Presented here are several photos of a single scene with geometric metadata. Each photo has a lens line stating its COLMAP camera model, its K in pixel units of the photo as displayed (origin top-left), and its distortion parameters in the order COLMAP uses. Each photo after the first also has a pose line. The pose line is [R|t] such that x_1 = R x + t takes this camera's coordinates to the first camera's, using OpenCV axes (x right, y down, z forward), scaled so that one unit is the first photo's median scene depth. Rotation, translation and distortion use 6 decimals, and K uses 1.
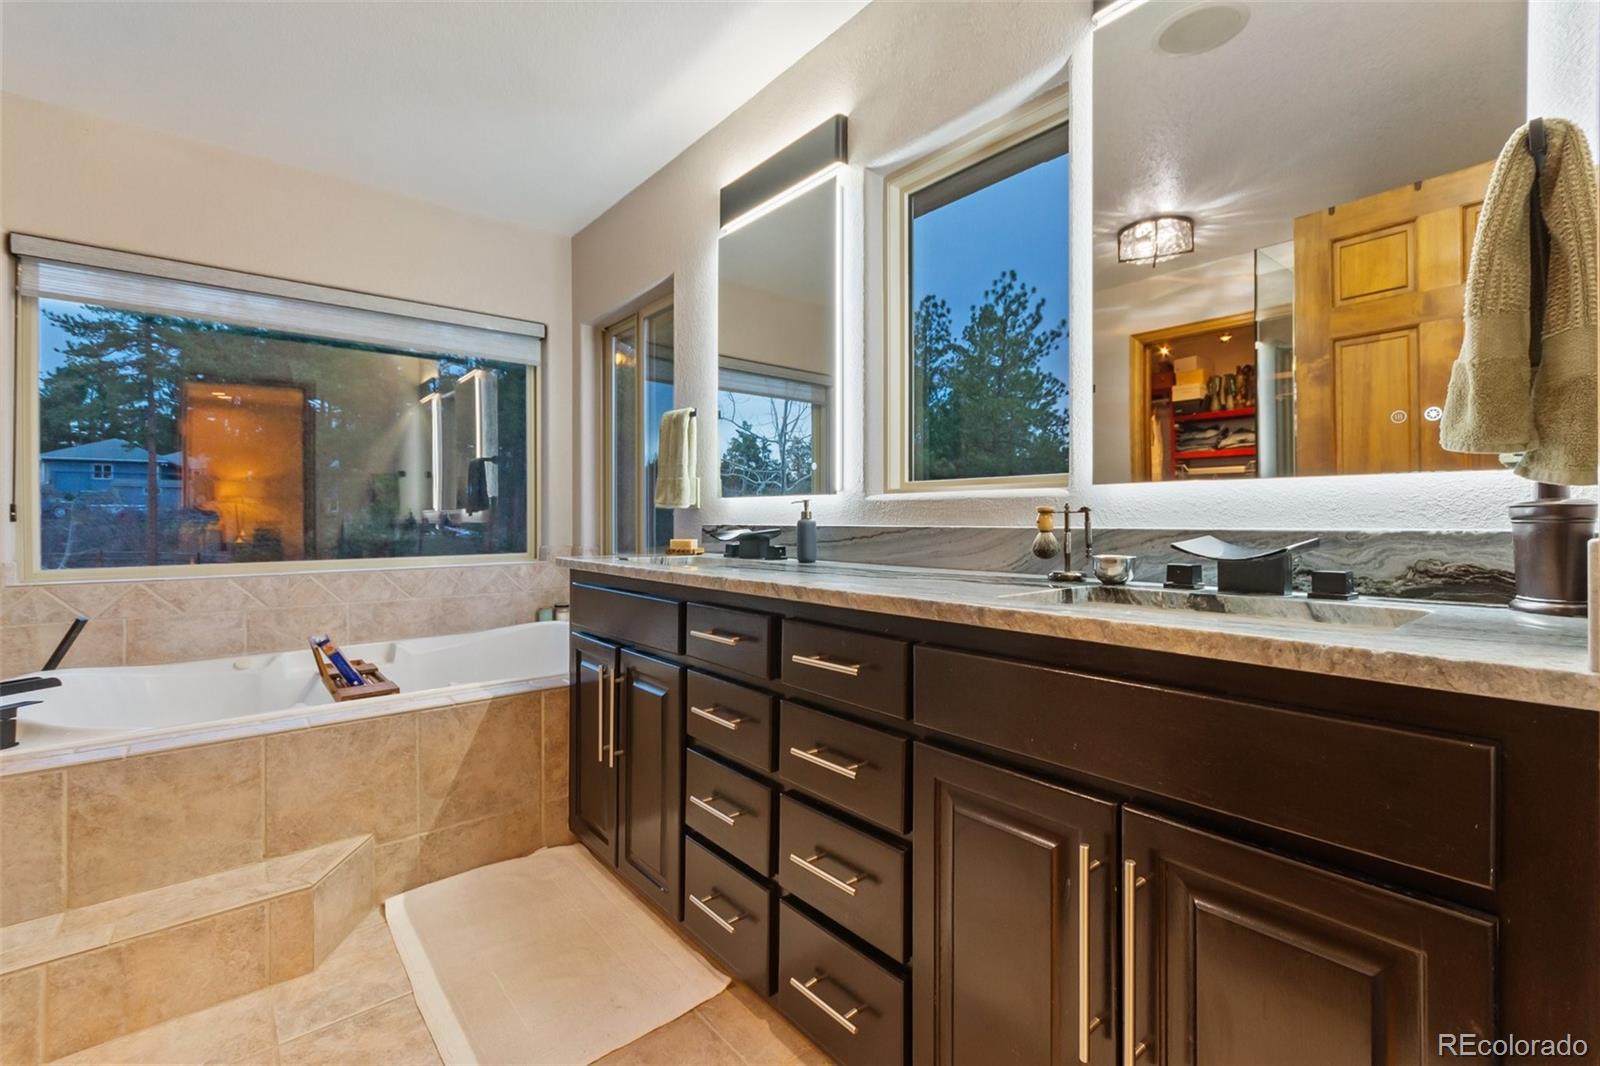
lens RADIAL K [[709.3, 0, 789.8], [0, 709.3, 518.2], [0, 0, 1]] dist [0.003805, 0.000036]
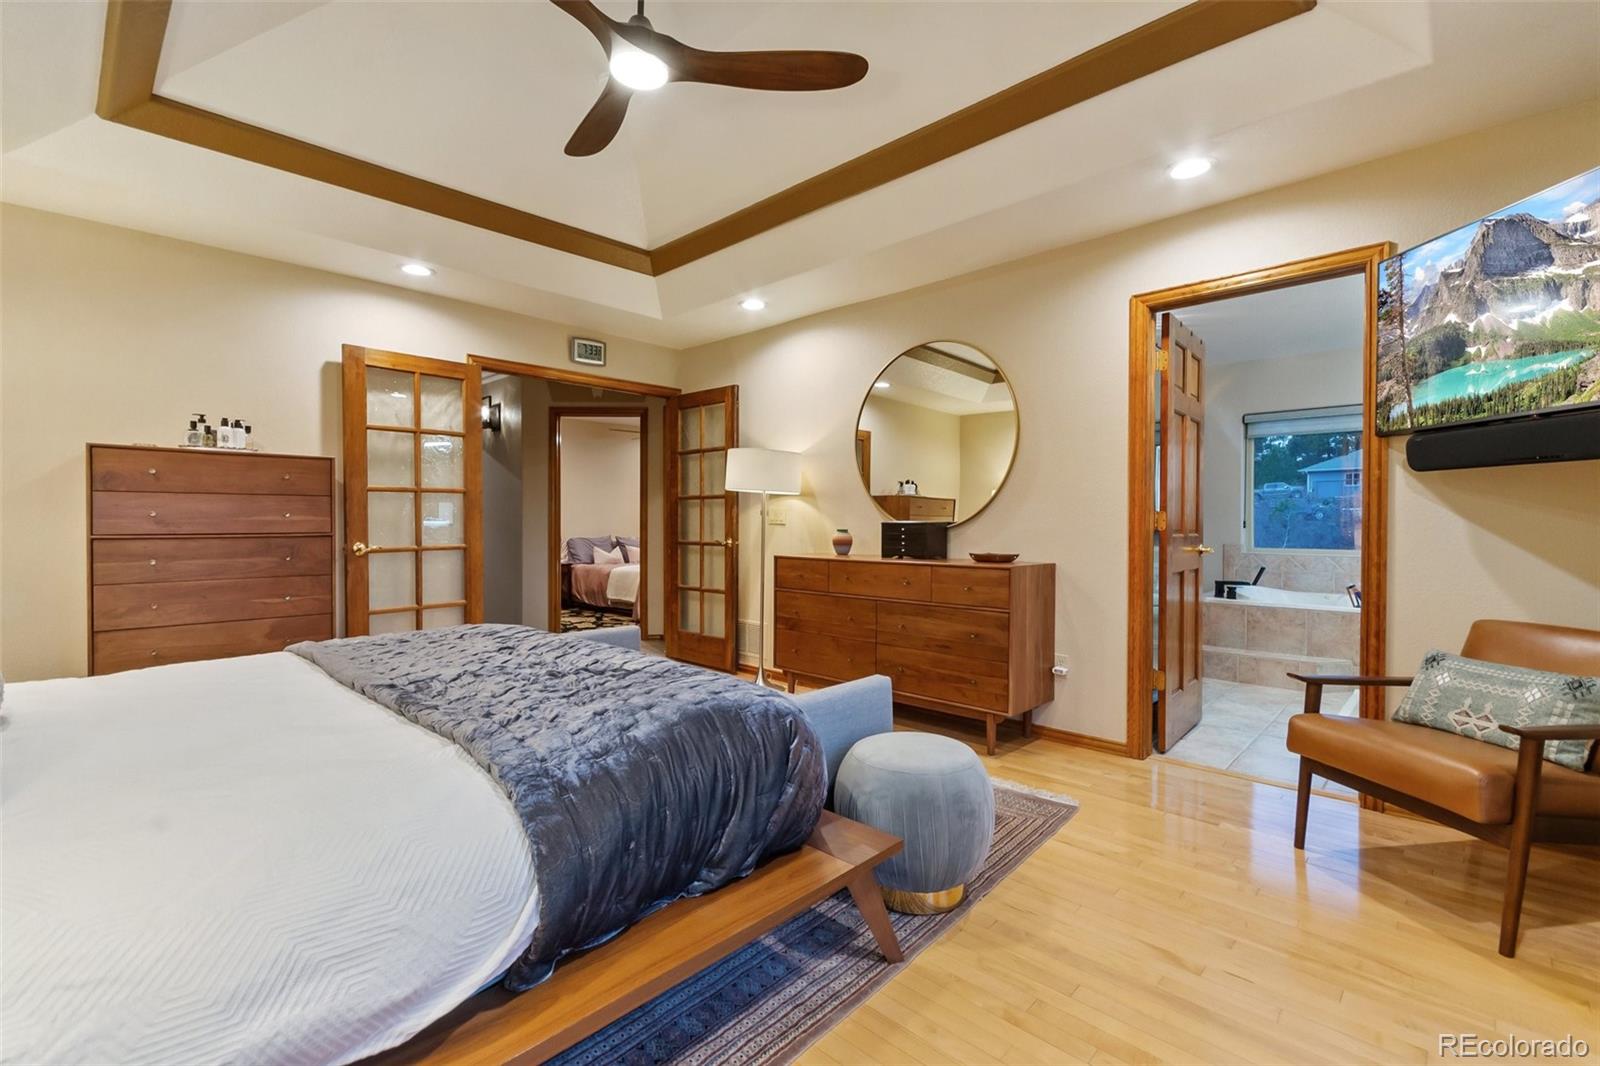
lens RADIAL K [[709.3, 0, 792.1], [0, 709.3, 528.5], [0, 0, 1]] dist [0.003805, 0.000036]
pose [[0.129208, 0.011299, -0.991553, 1.173151], [0.000996, 0.999933, 0.011524, -0.024437], [0.991617, -0.002476, 0.129188, -0.897063]]
